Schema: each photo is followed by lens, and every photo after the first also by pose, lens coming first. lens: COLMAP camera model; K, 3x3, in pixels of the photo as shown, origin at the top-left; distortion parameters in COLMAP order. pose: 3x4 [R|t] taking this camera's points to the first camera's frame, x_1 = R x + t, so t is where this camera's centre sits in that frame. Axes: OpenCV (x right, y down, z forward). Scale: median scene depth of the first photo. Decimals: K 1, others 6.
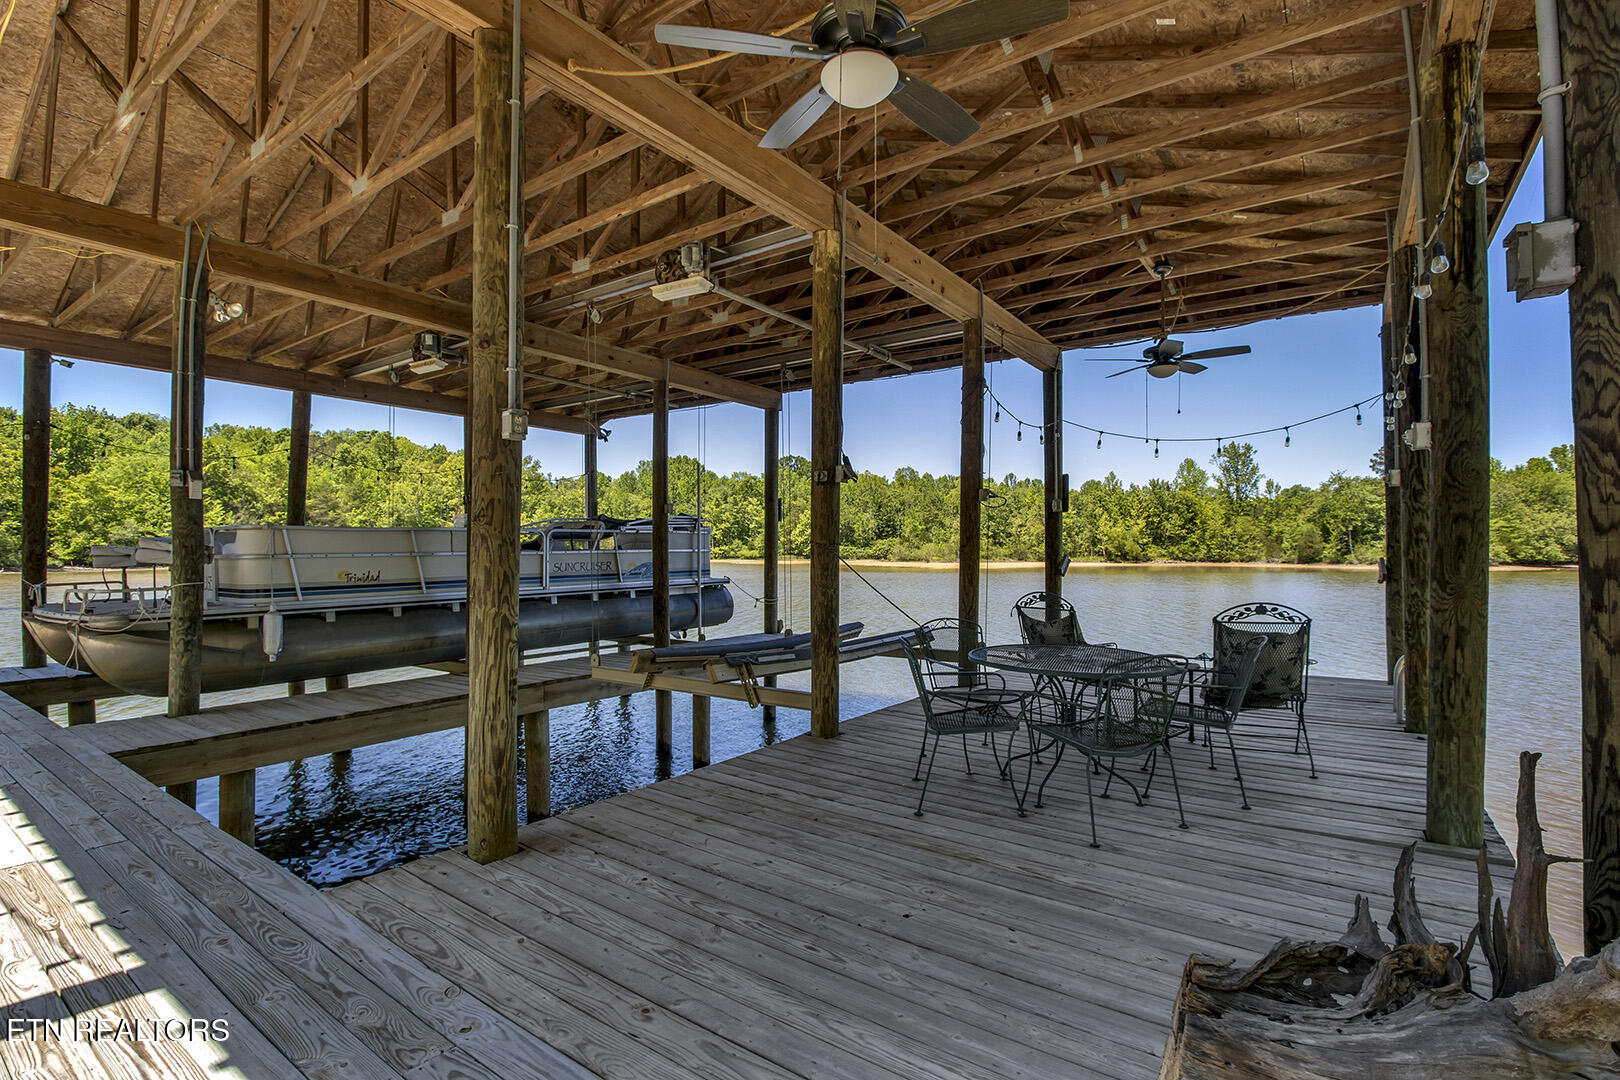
lens RADIAL K [[761.2, 0, 810.6], [0, 761.2, 544.0], [0, 0, 1]] dist [-0.017246, 0.001744]
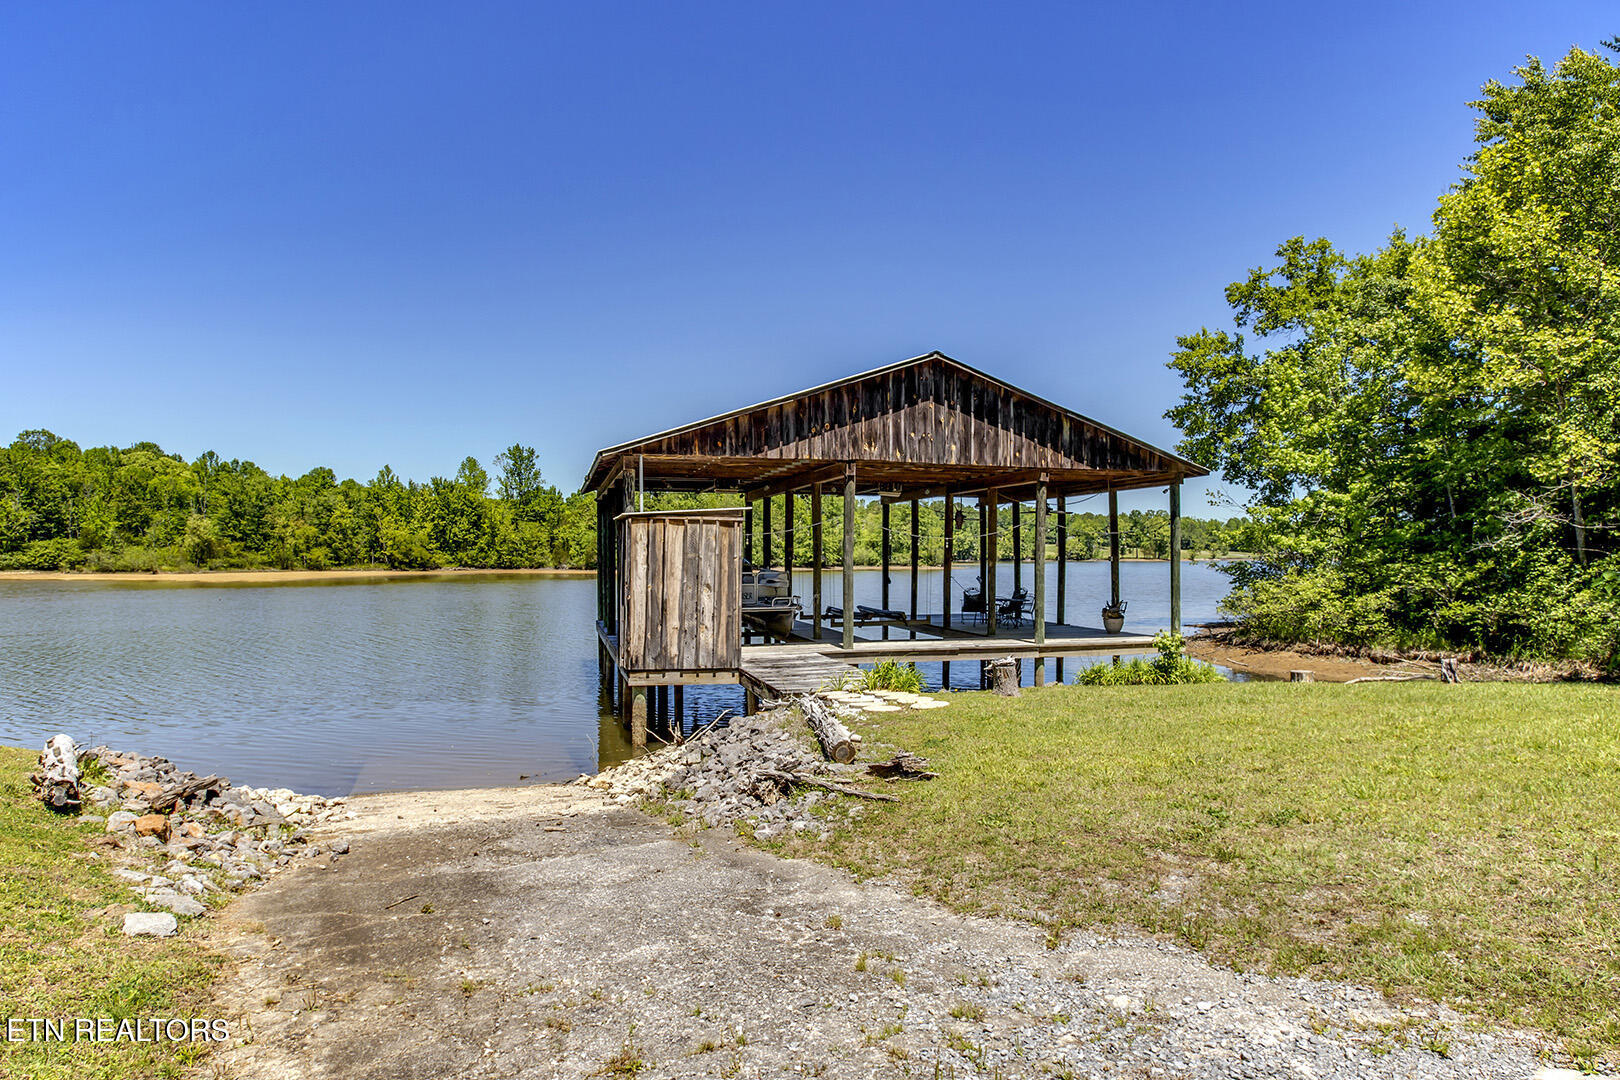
lens RADIAL K [[920.4, 0, 805.2], [0, 920.4, 566.3], [0, 0, 1]] dist [-0.017535, -0.002094]
pose [[0.626477, -0.010562, 0.779368, -0.129579], [-0.007974, 0.999769, 0.019958, -0.005376], [-0.779399, -0.018718, 0.626248, -0.024897]]
